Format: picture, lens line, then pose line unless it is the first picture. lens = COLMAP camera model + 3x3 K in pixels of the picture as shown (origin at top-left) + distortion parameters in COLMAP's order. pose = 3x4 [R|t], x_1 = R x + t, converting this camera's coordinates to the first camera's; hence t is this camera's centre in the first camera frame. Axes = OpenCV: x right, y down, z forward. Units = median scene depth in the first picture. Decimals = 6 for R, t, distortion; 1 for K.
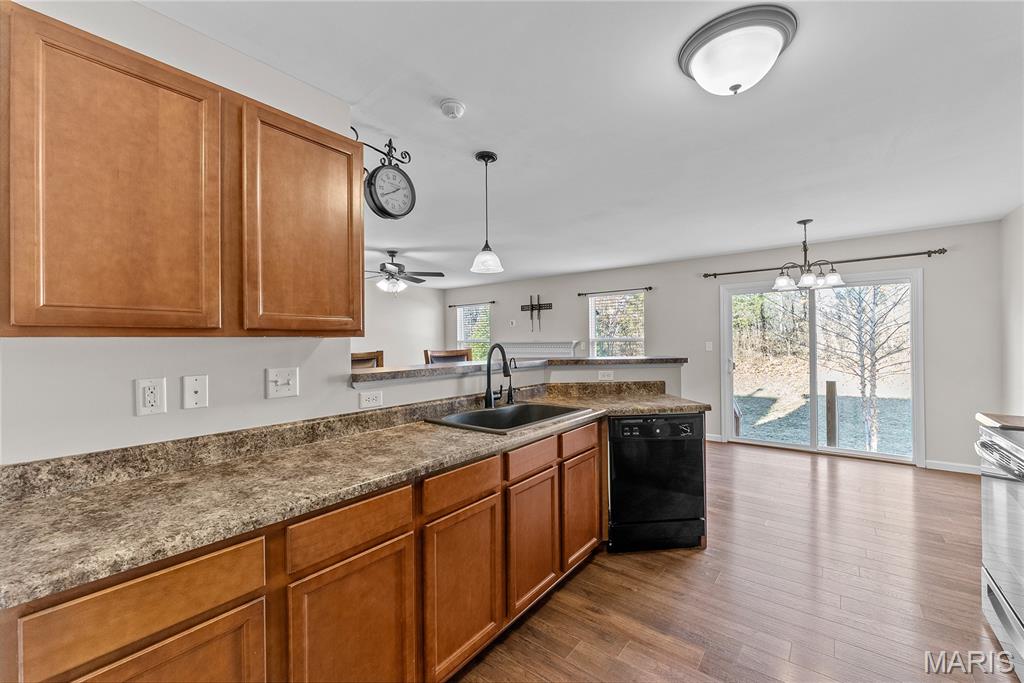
lens RADIAL K [[412.1, 0, 513.1], [0, 412.1, 341.0], [0, 0, 1]] dist [-0.006406, 0.000546]
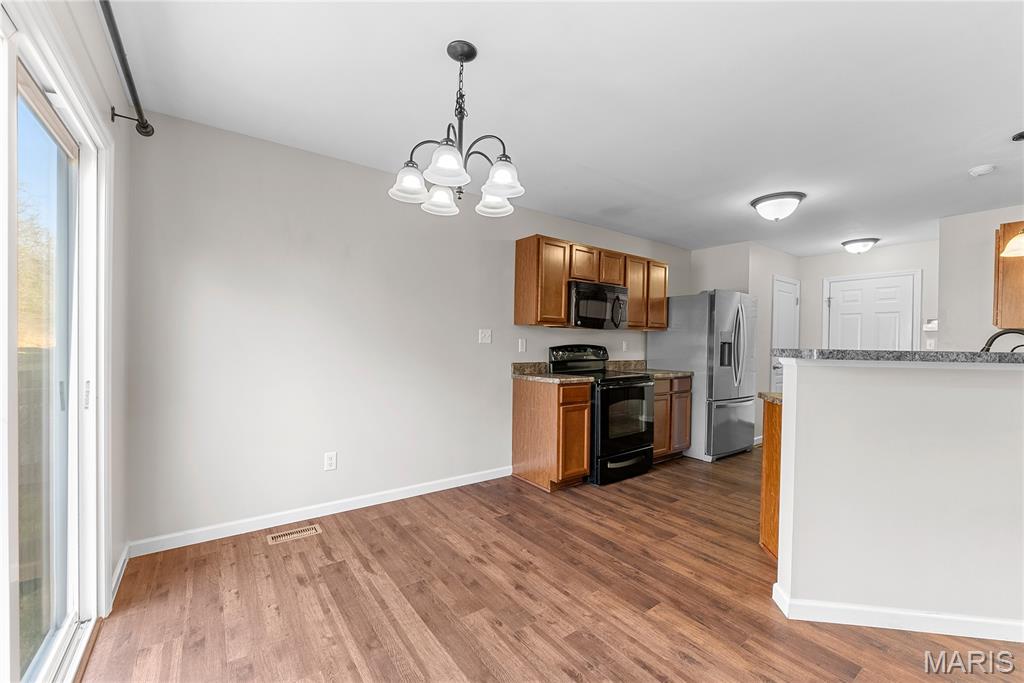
lens RADIAL K [[414.2, 0, 511.4], [0, 414.2, 347.0], [0, 0, 1]] dist [-0.006925, -0.000123]
pose [[-0.964599, -0.008532, 0.263584, 0.468516], [-0.006272, 0.999936, 0.009414, 0.026478], [-0.263647, 0.007427, -0.964591, 1.245275]]
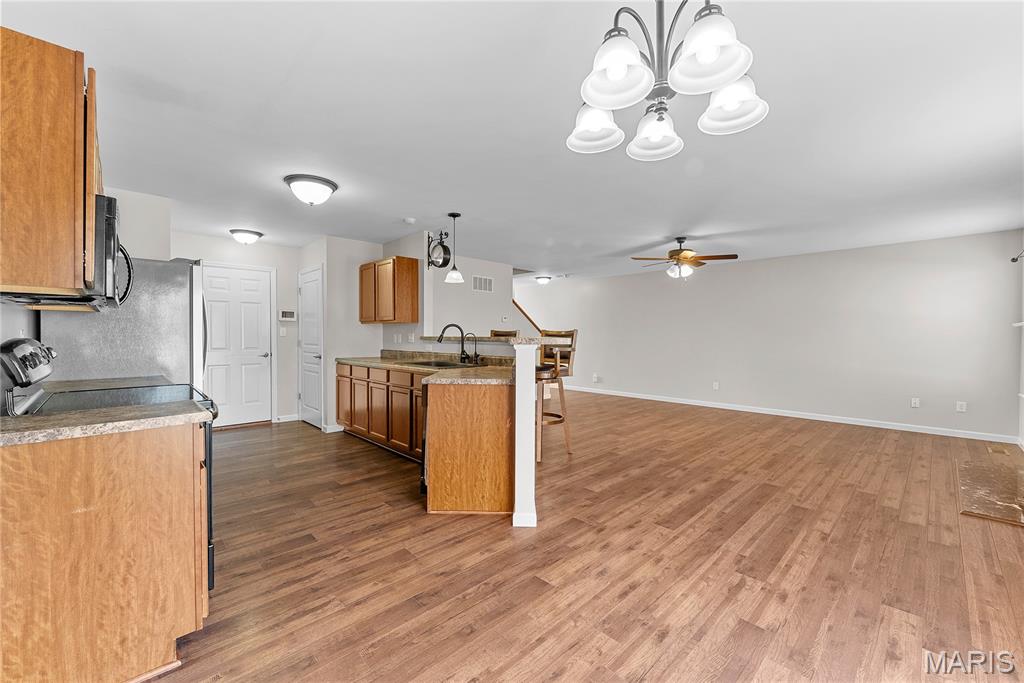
lens RADIAL K [[412.1, 0, 513.1], [0, 412.1, 341.0], [0, 0, 1]] dist [-0.006406, 0.000546]
pose [[-0.132400, 0.021880, -0.990955, 0.894475], [-0.001657, 0.999750, 0.022296, 0.021140], [0.991195, 0.004594, -0.132330, 0.817255]]
